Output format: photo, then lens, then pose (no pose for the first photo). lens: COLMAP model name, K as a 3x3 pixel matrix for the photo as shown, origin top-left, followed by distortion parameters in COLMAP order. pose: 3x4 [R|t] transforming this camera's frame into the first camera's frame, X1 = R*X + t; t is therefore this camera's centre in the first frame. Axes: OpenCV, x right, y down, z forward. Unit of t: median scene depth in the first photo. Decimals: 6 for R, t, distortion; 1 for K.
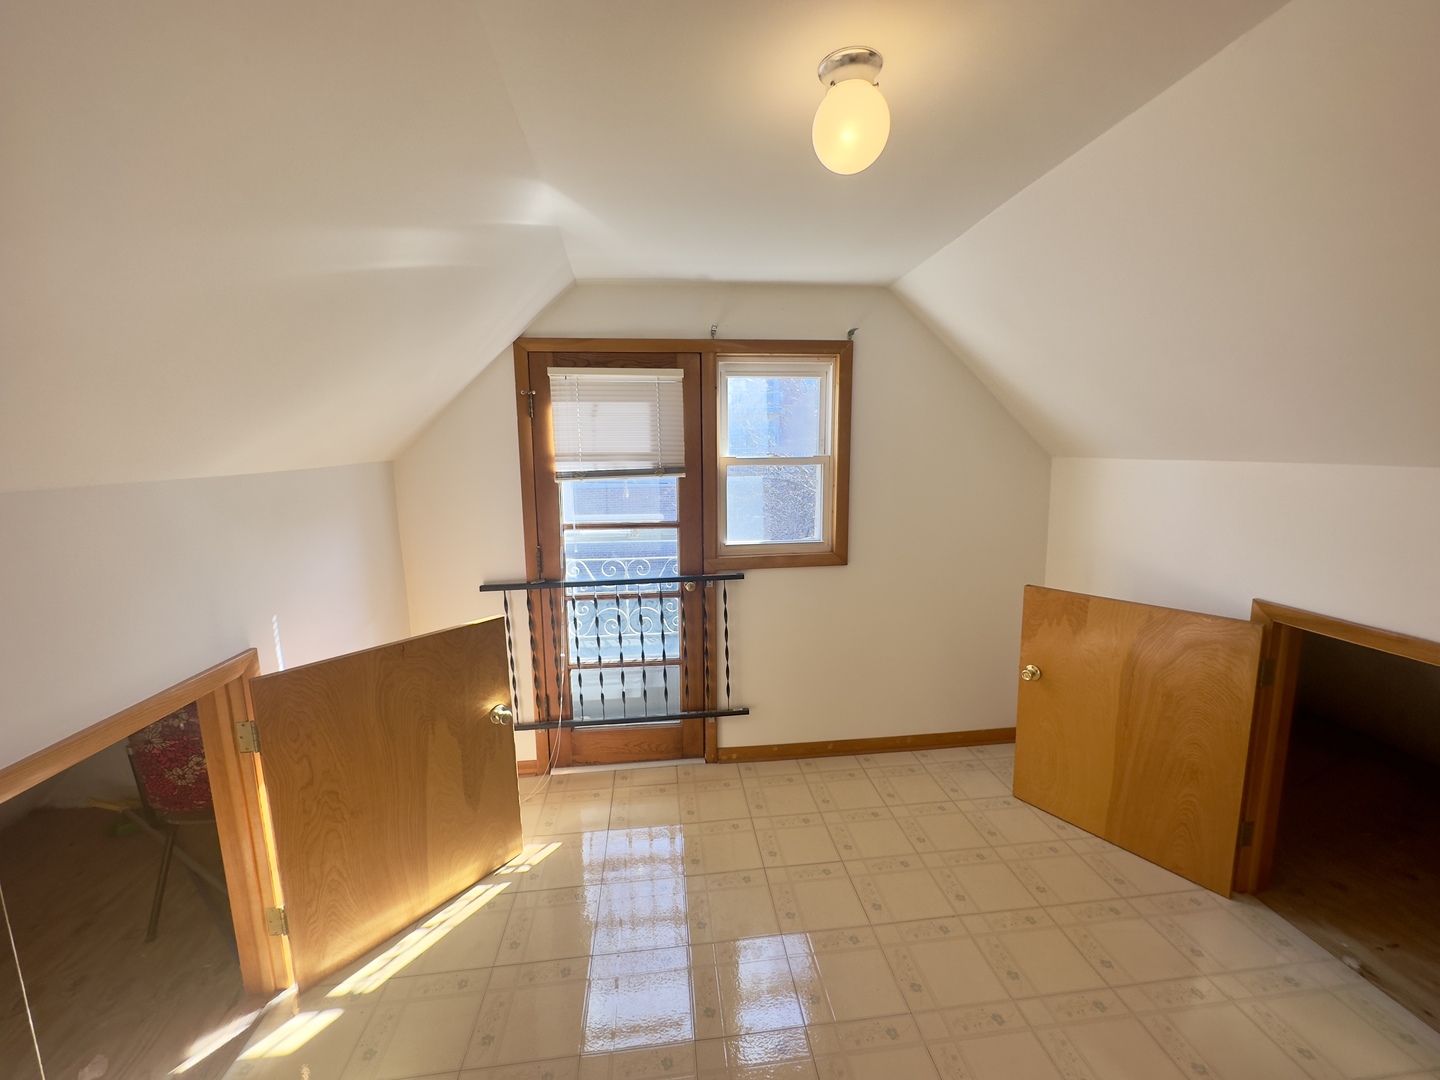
lens RADIAL K [[572.3, 0, 719.9], [0, 572.3, 539.3], [0, 0, 1]] dist [-0.002726, 0.000720]
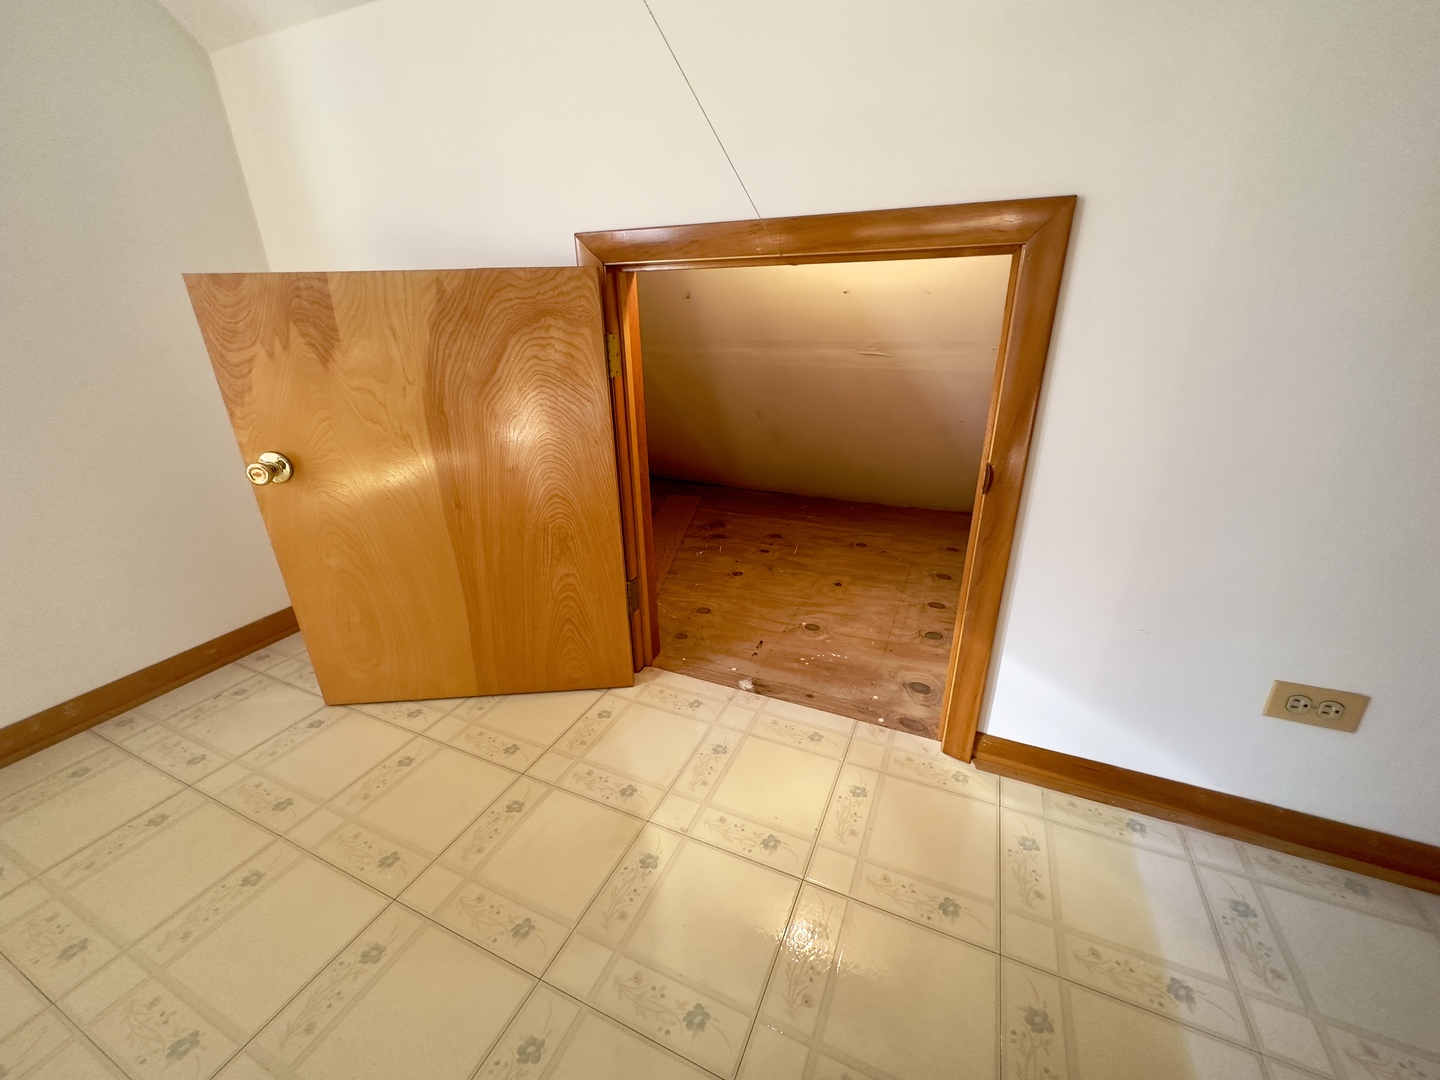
lens RADIAL K [[572.3, 0, 718.9], [0, 572.3, 543.0], [0, 0, 1]] dist [-0.002726, 0.000720]
pose [[0.503082, -0.309765, 0.806818, 0.364126], [0.133158, 0.950194, 0.281782, 0.231846], [-0.853919, -0.034325, 0.519272, 0.472491]]
